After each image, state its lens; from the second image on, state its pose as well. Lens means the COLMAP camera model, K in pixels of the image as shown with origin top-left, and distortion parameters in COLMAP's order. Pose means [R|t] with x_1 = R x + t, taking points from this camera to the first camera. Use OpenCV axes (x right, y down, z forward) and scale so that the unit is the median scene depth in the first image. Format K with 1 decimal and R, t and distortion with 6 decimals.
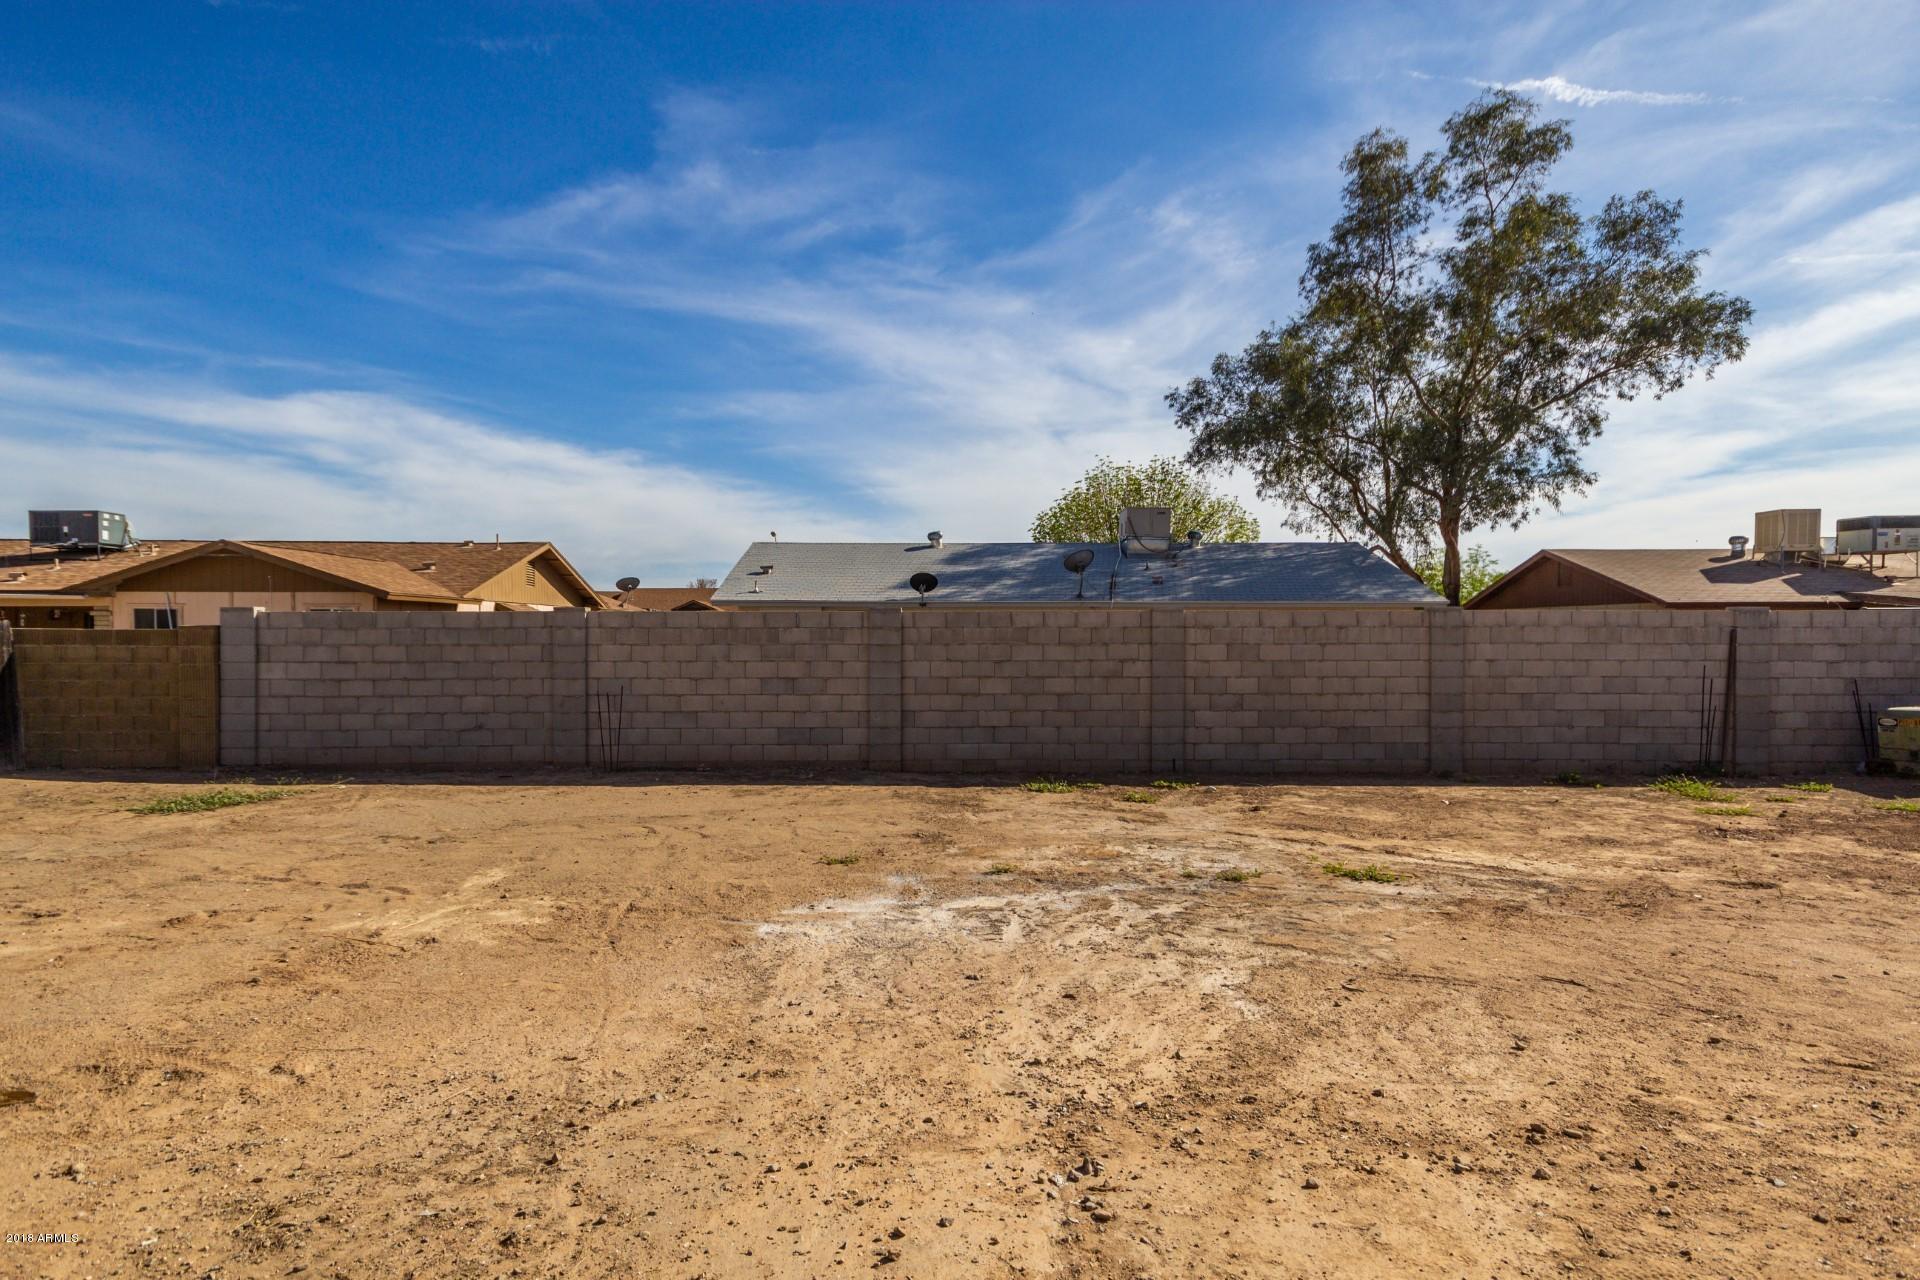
lens RADIAL K [[1015.0, 0, 960.0], [0, 1015.0, 640.0], [0, 0, 1]] dist [0.049560, 0.001905]
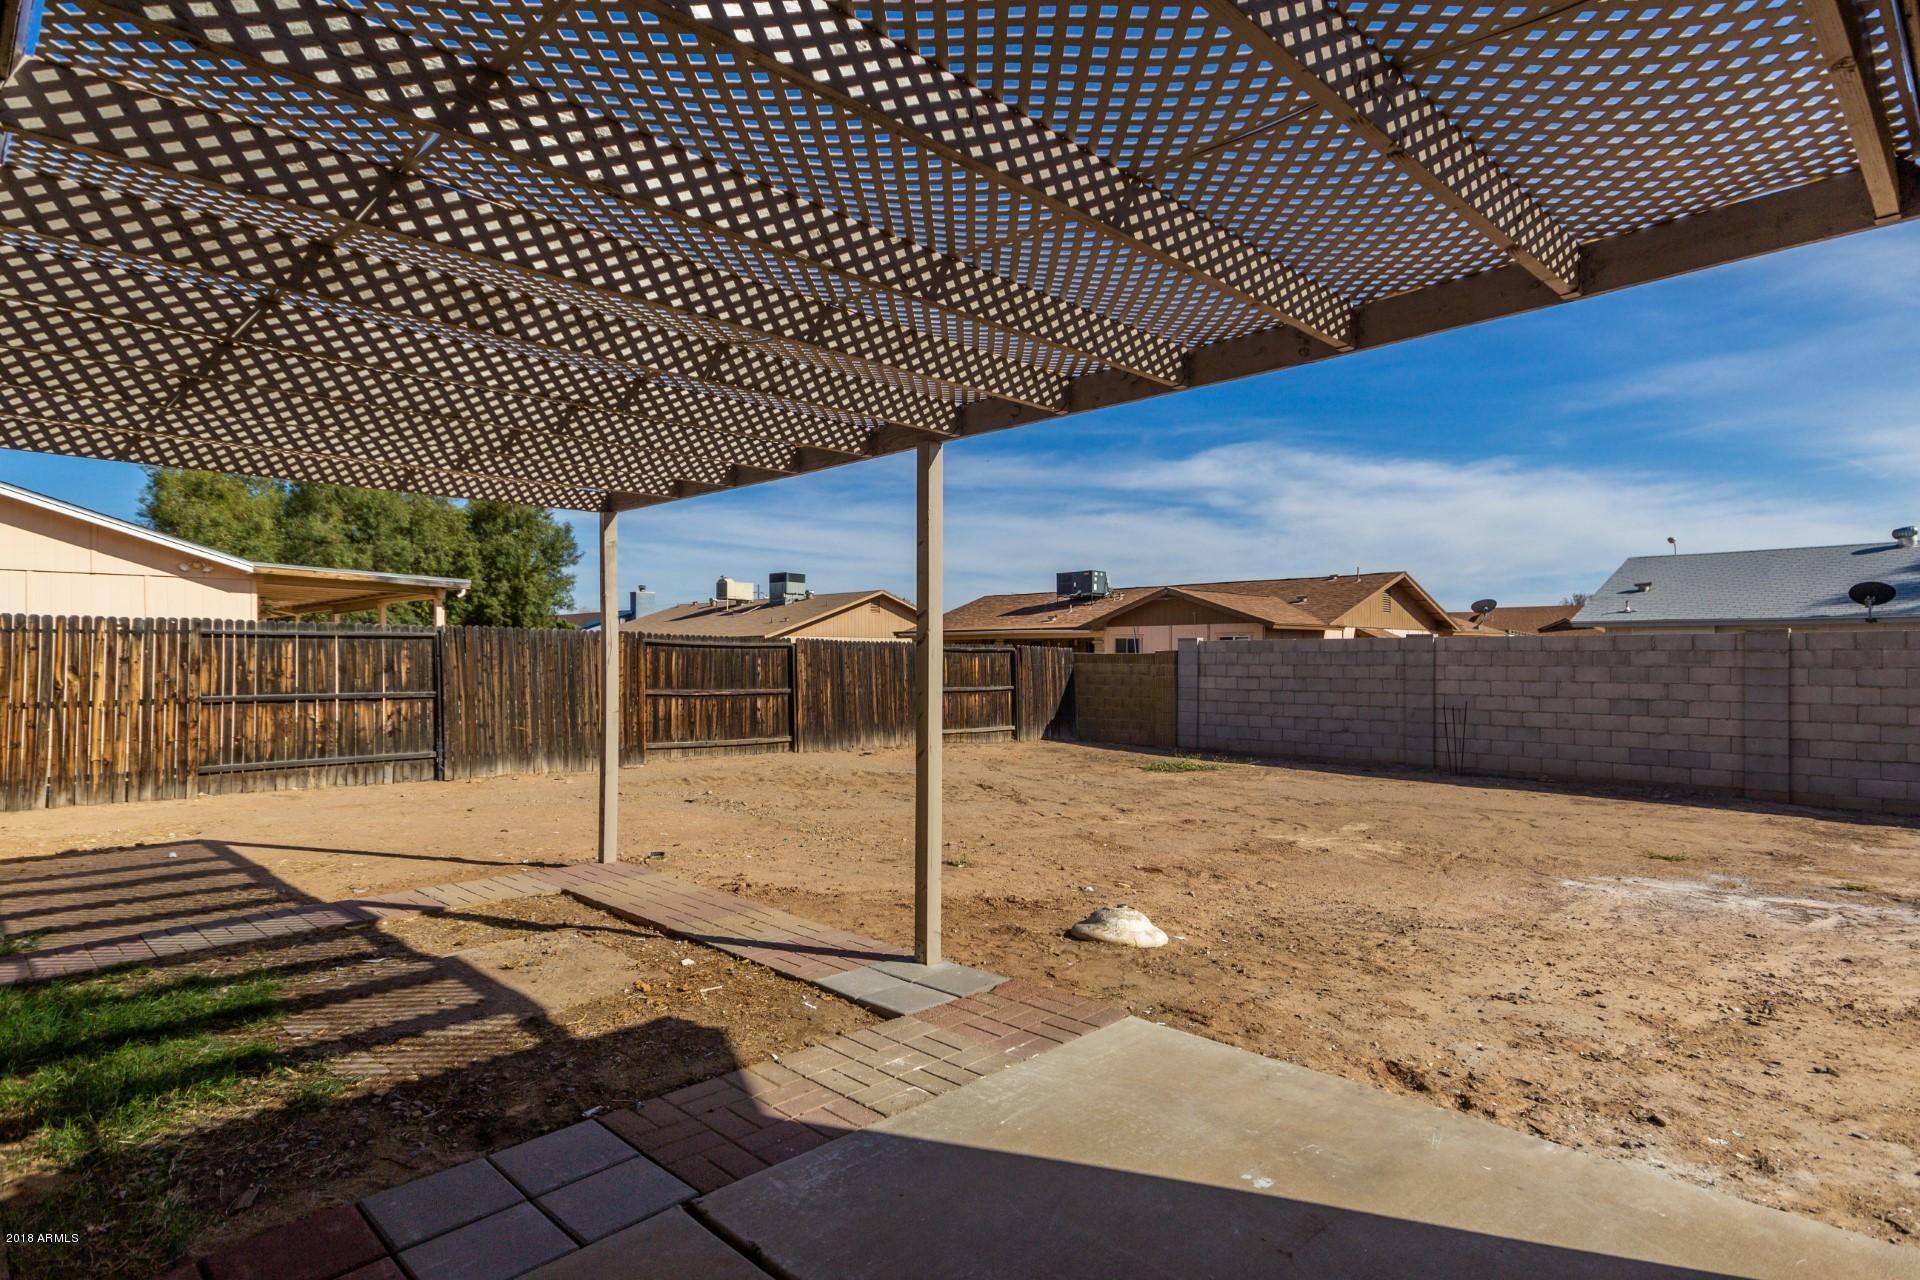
lens RADIAL K [[1016.8, 0, 965.2], [0, 1016.8, 659.6], [0, 0, 1]] dist [0.051258, -0.000385]
pose [[0.705928, 0.002594, -0.708279, 0.089822], [-0.004090, 0.999992, -0.000414, 0.000407], [0.708272, 0.003189, 0.705933, -0.214722]]
